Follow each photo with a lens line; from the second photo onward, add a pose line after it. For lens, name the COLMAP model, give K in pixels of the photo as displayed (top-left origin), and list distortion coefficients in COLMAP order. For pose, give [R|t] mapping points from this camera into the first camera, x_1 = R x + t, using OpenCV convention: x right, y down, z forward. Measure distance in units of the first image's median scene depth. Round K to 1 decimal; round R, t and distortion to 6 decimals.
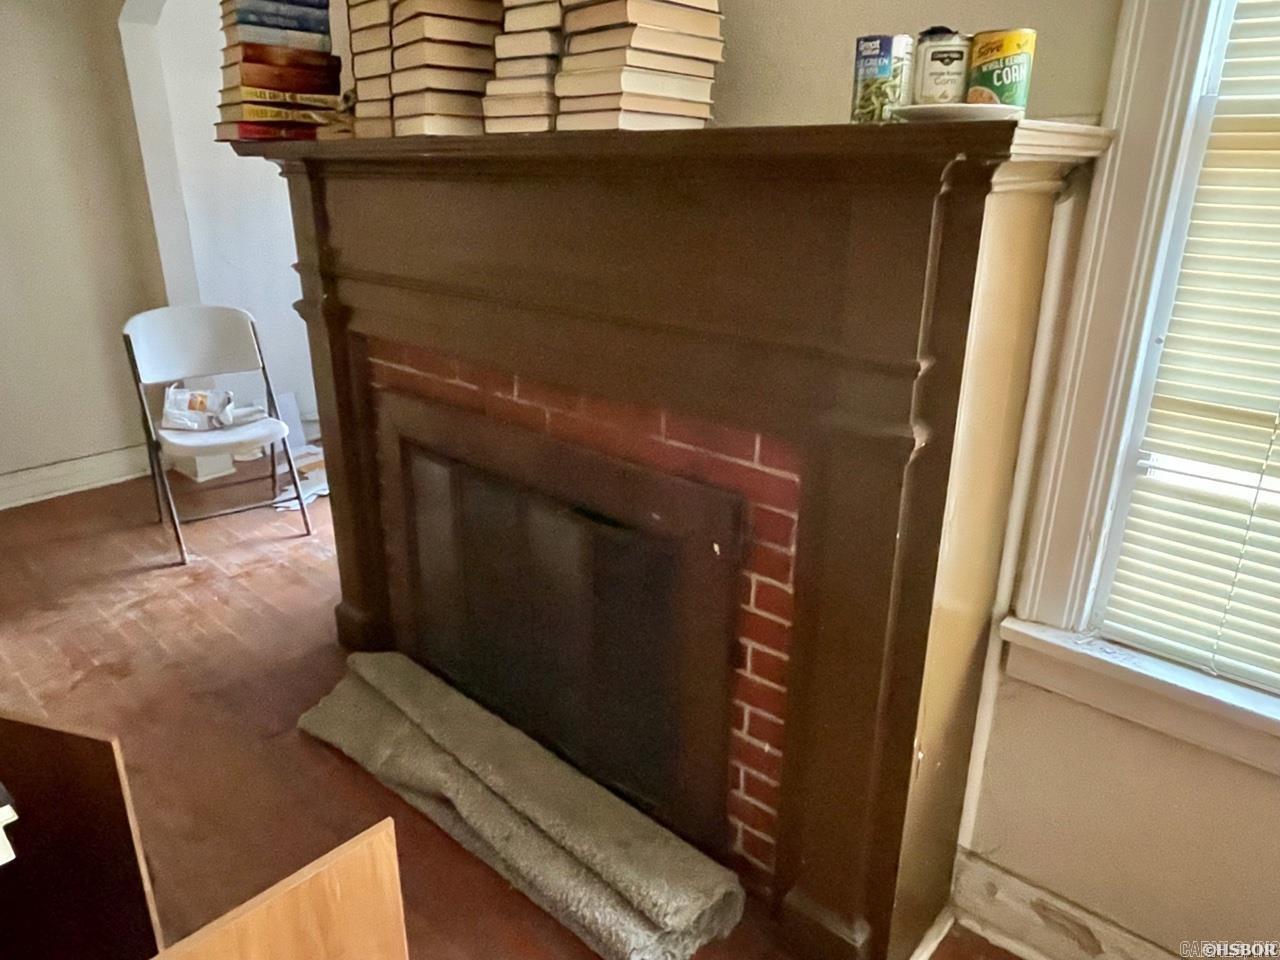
lens RADIAL K [[866.2, 0, 640.4], [0, 866.2, 481.9], [0, 0, 1]] dist [-0.012466, -0.005851]
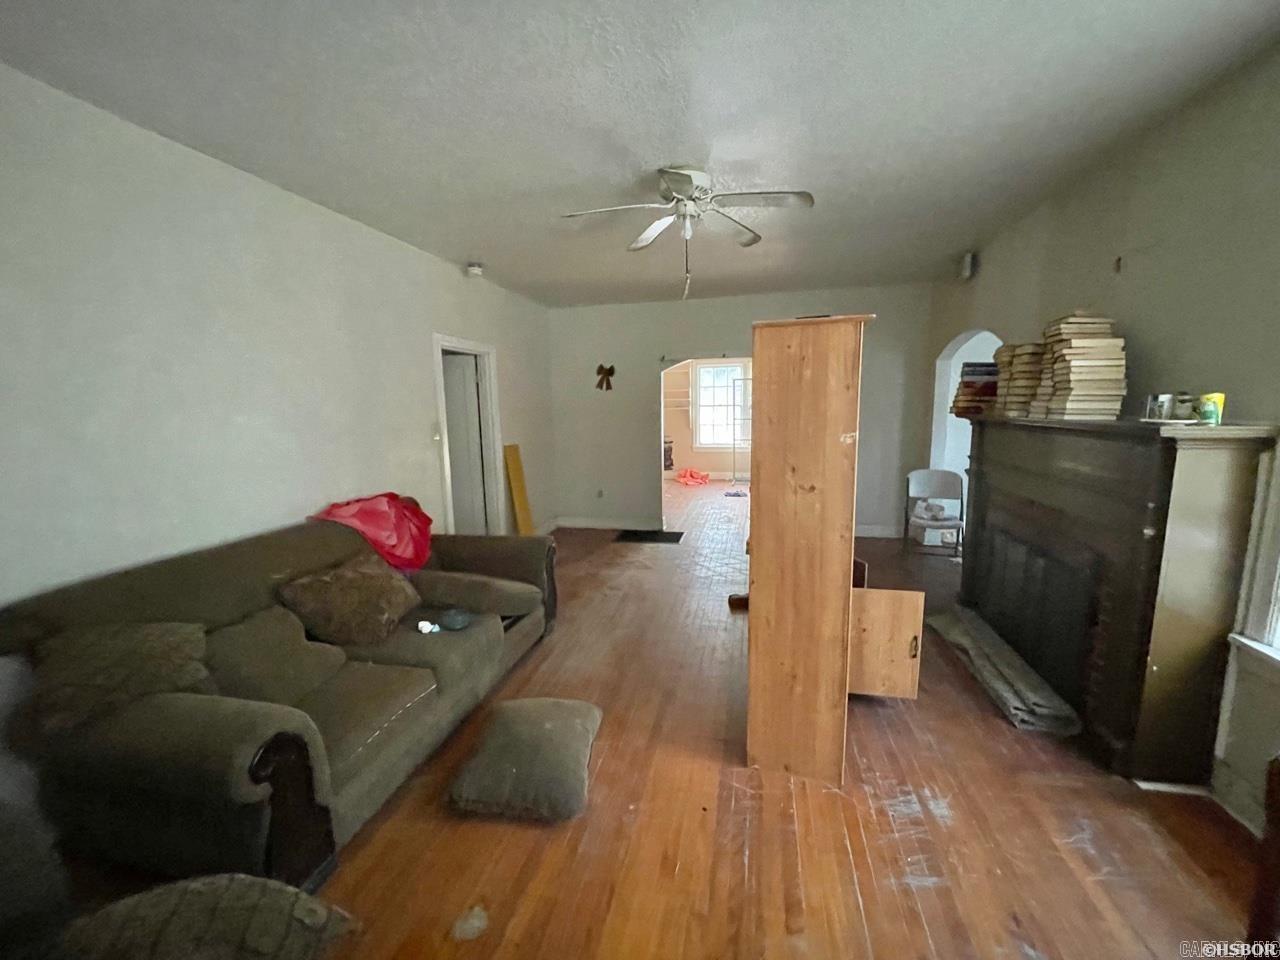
lens RADIAL K [[513.4, 0, 641.7], [0, 513.4, 476.4], [0, 0, 1]] dist [0.001704, 0.000391]
pose [[0.498111, 0.115939, -0.859328, 0.544710], [-0.286332, 0.957424, -0.036799, 0.184800], [0.818474, 0.264383, 0.510100, -0.729012]]
